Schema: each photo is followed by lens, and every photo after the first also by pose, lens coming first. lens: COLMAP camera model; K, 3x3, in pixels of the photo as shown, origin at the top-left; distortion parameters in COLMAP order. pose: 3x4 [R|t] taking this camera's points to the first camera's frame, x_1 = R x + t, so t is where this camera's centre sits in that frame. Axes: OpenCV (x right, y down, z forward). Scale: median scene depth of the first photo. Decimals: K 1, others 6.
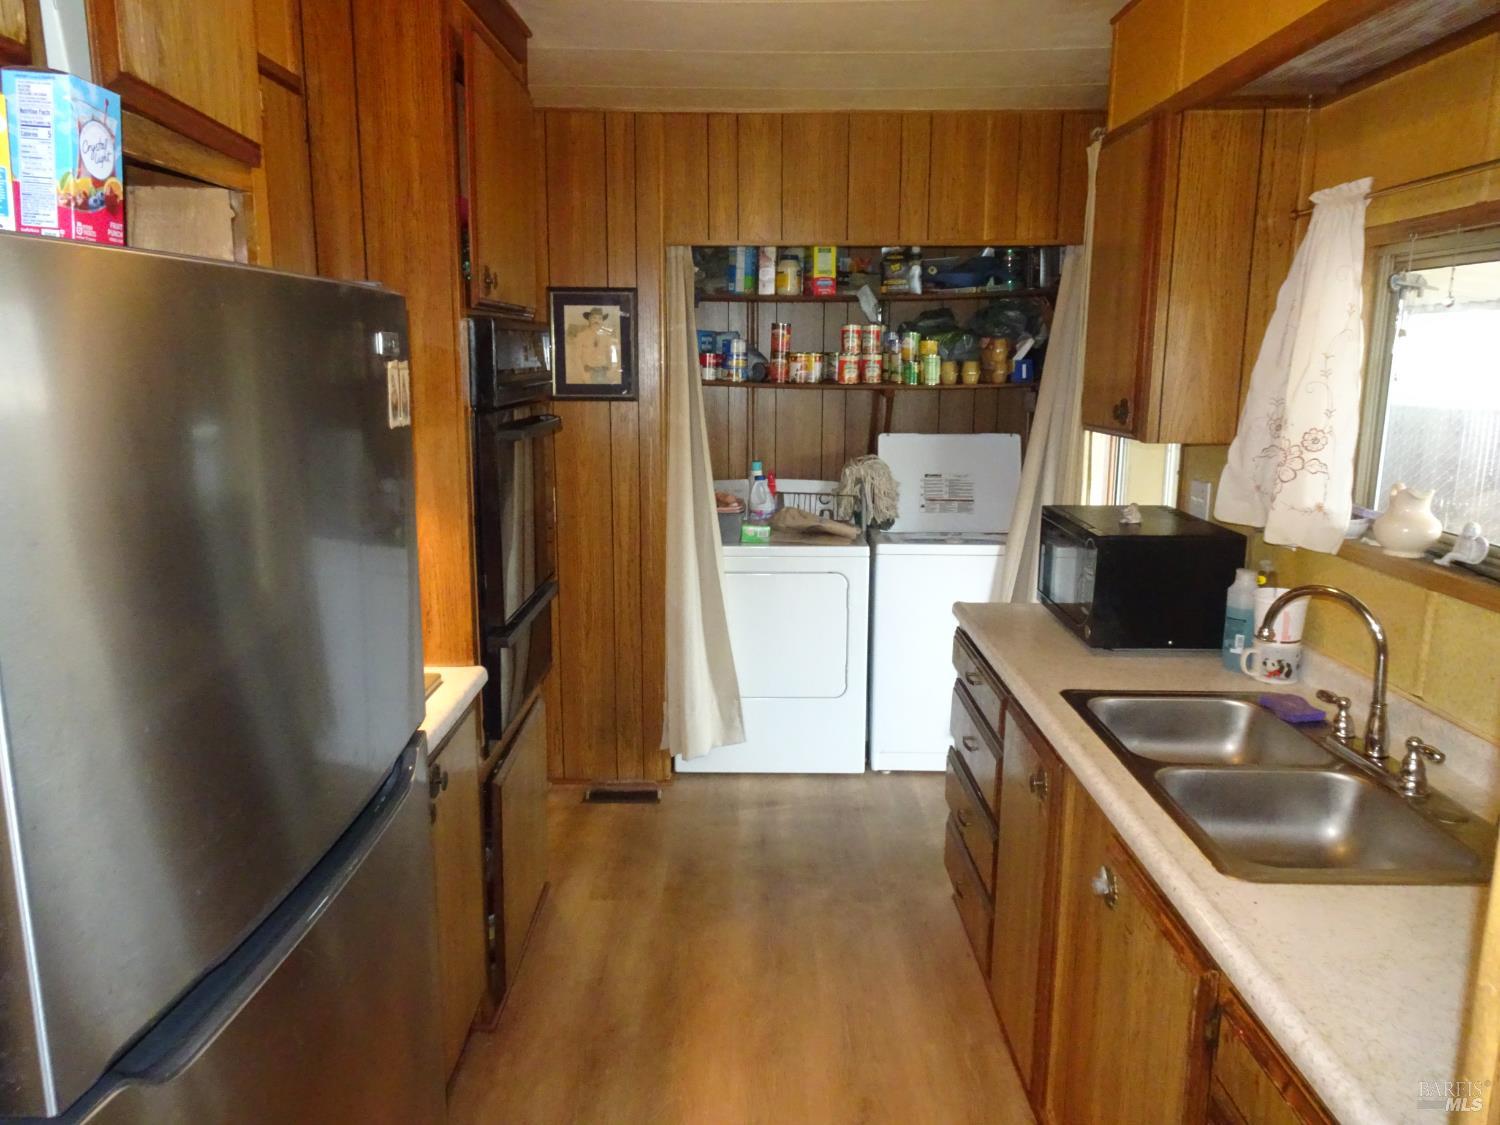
lens RADIAL K [[1067.8, 0, 750.0], [0, 1067.8, 562.5], [0, 0, 1]] dist [0.009099, -0.002660]
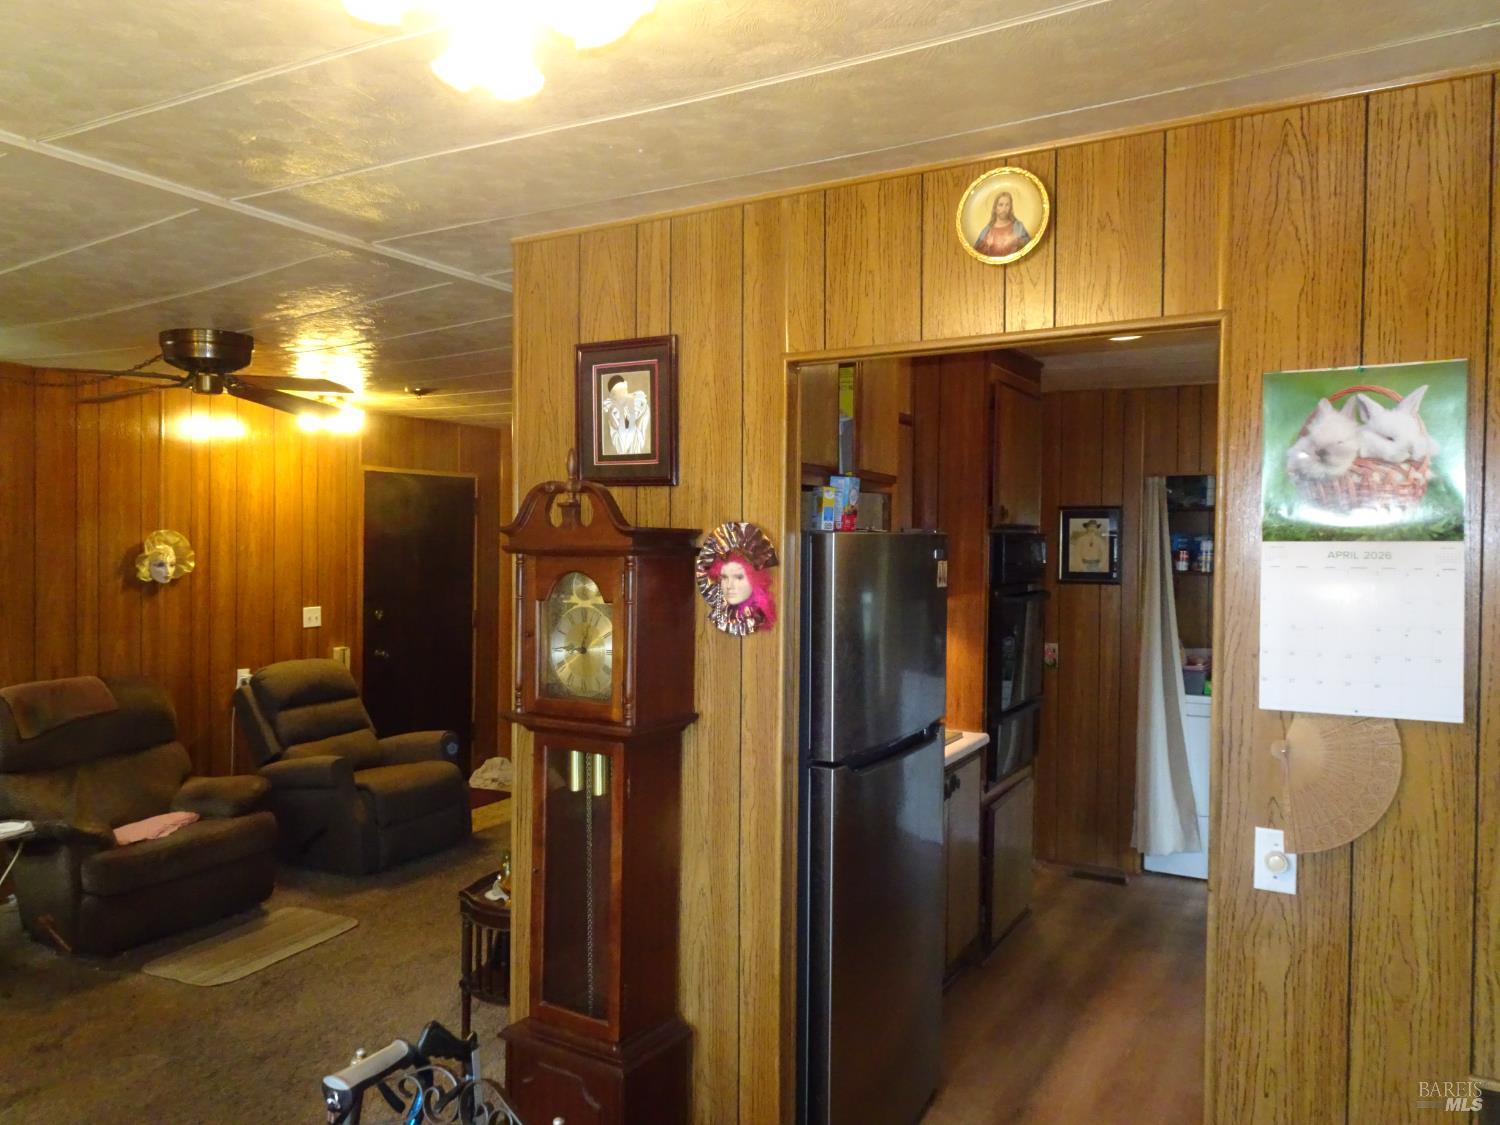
lens RADIAL K [[1067.8, 0, 750.0], [0, 1067.8, 562.5], [0, 0, 1]] dist [0.009099, -0.002660]
pose [[0.868359, 0.009809, -0.495839, 0.158072], [-0.095605, 0.984362, -0.147959, 0.069683], [0.486634, 0.175886, 0.855717, -0.413683]]
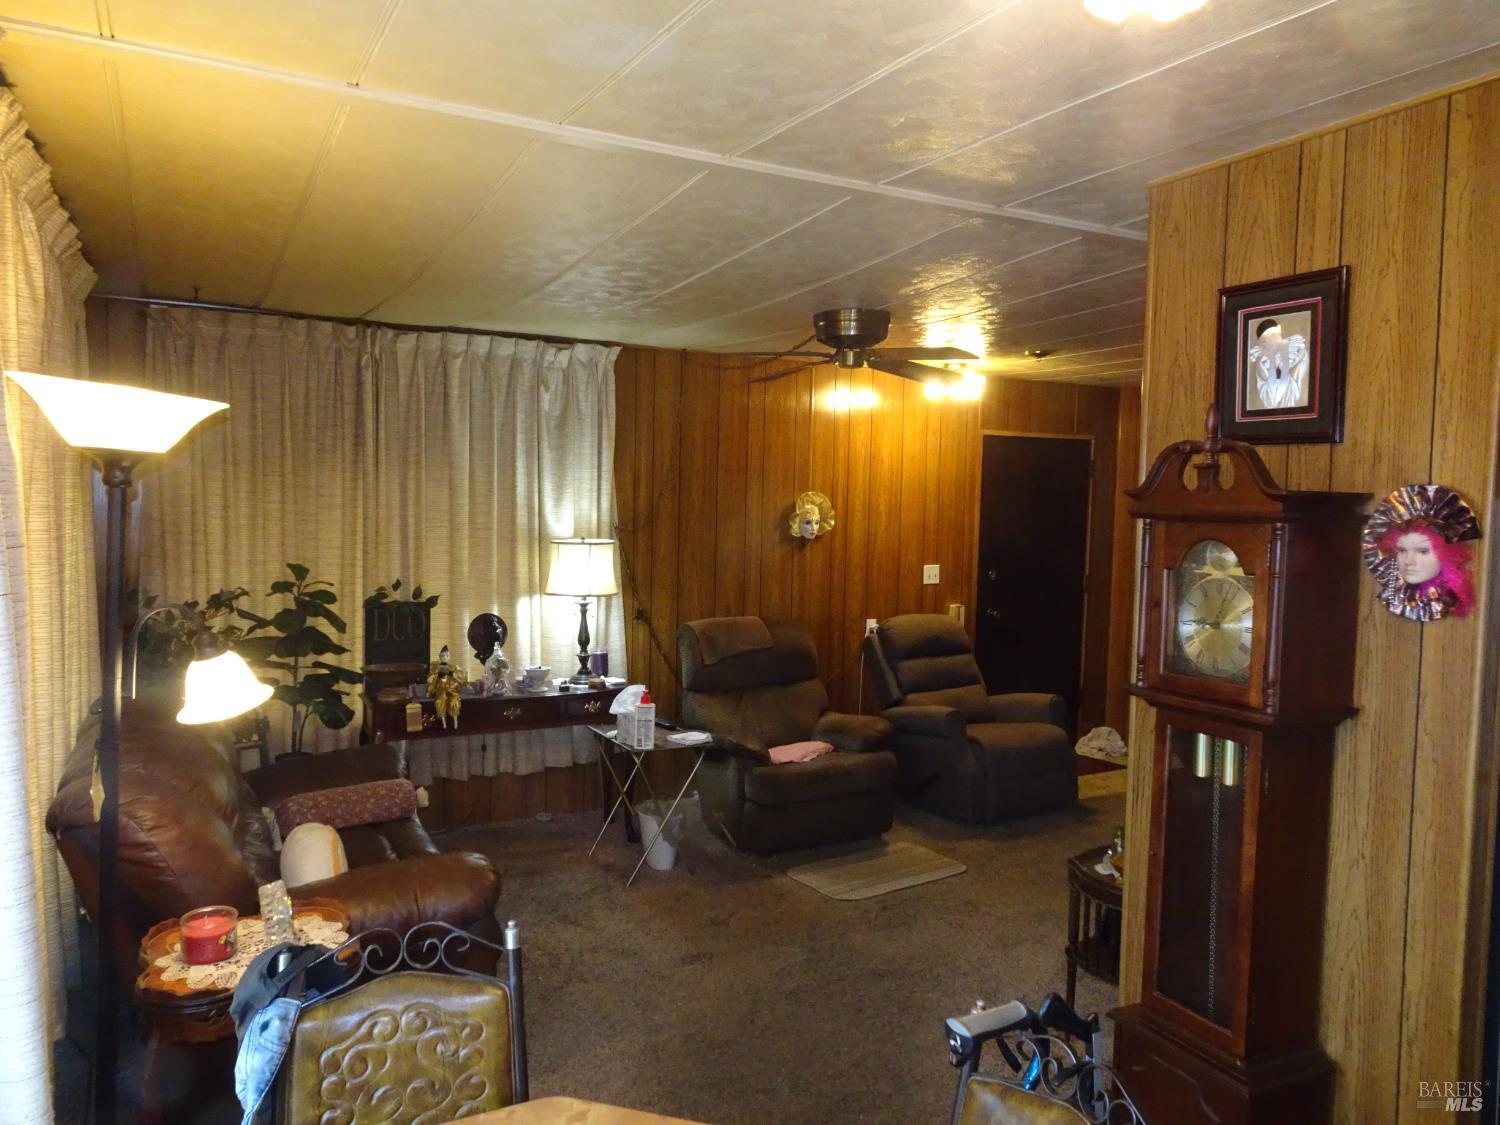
lens RADIAL K [[1067.8, 0, 750.0], [0, 1067.8, 562.5], [0, 0, 1]] dist [0.009099, -0.002660]
pose [[0.476942, 0.055408, -0.877186, 0.145051], [-0.179873, 0.983042, -0.035706, 0.069332], [0.860332, 0.174812, 0.478821, -0.411622]]
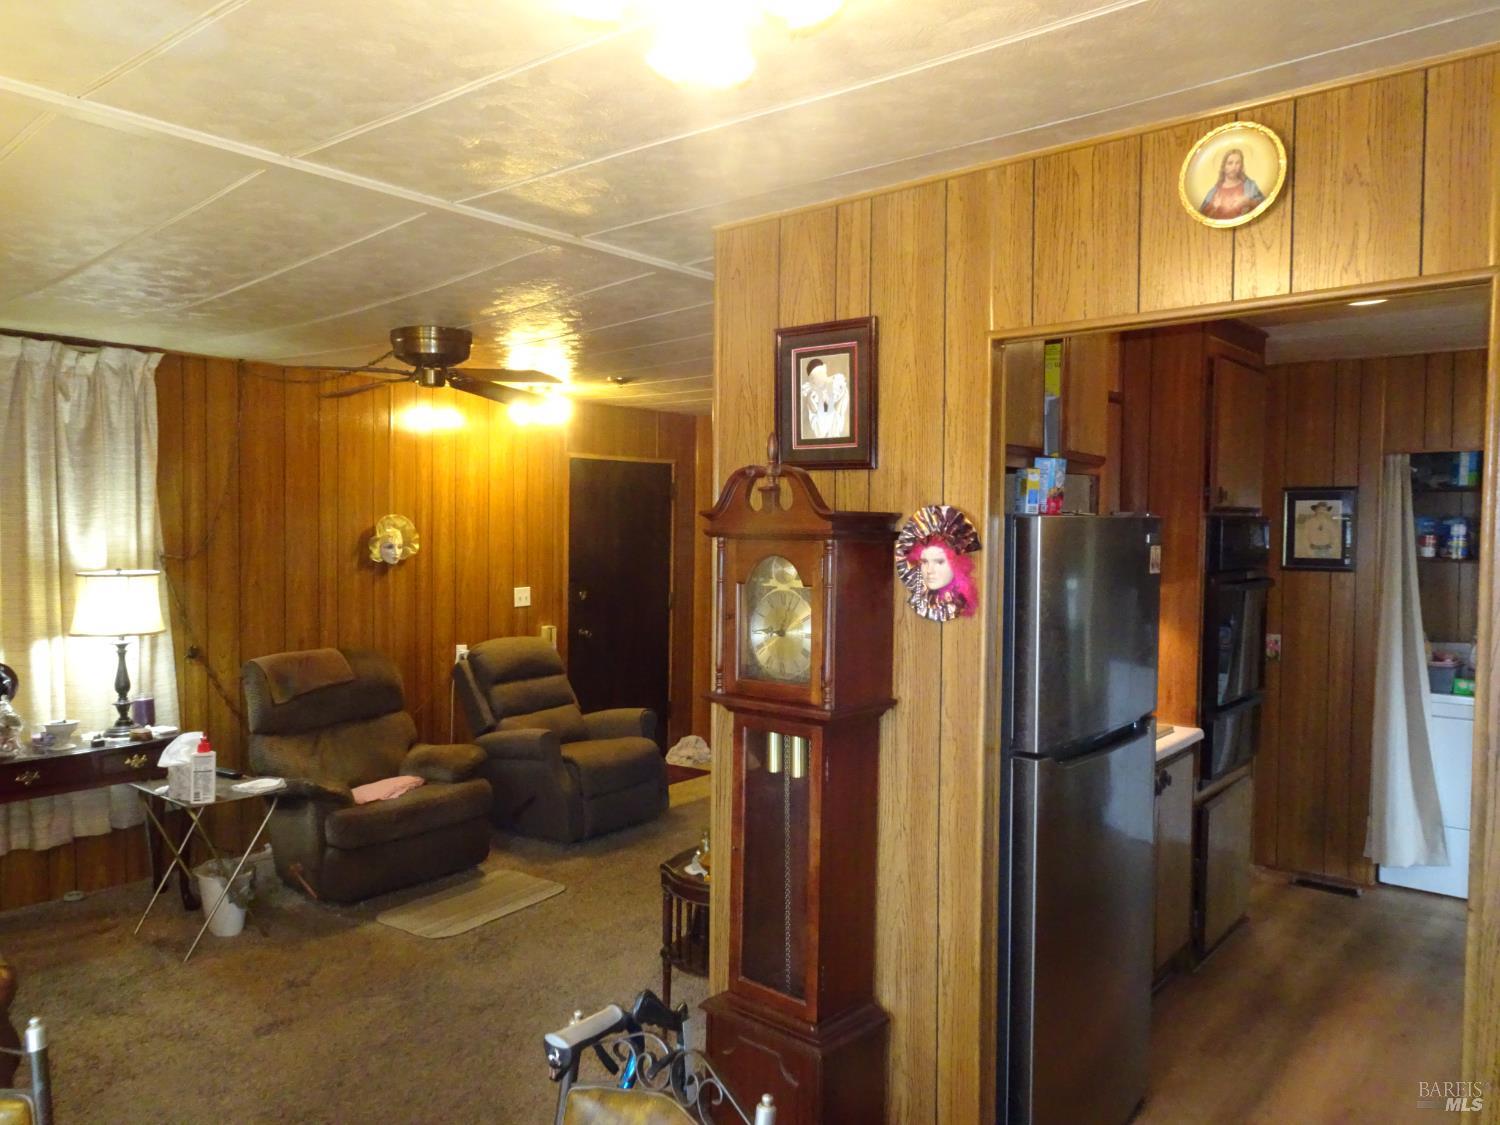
lens RADIAL K [[1067.8, 0, 750.0], [0, 1067.8, 562.5], [0, 0, 1]] dist [0.009099, -0.002660]
pose [[0.768189, 0.022321, -0.639834, 0.151467], [-0.123427, 0.985807, -0.113796, 0.069933], [0.628213, 0.166390, 0.760041, -0.414652]]
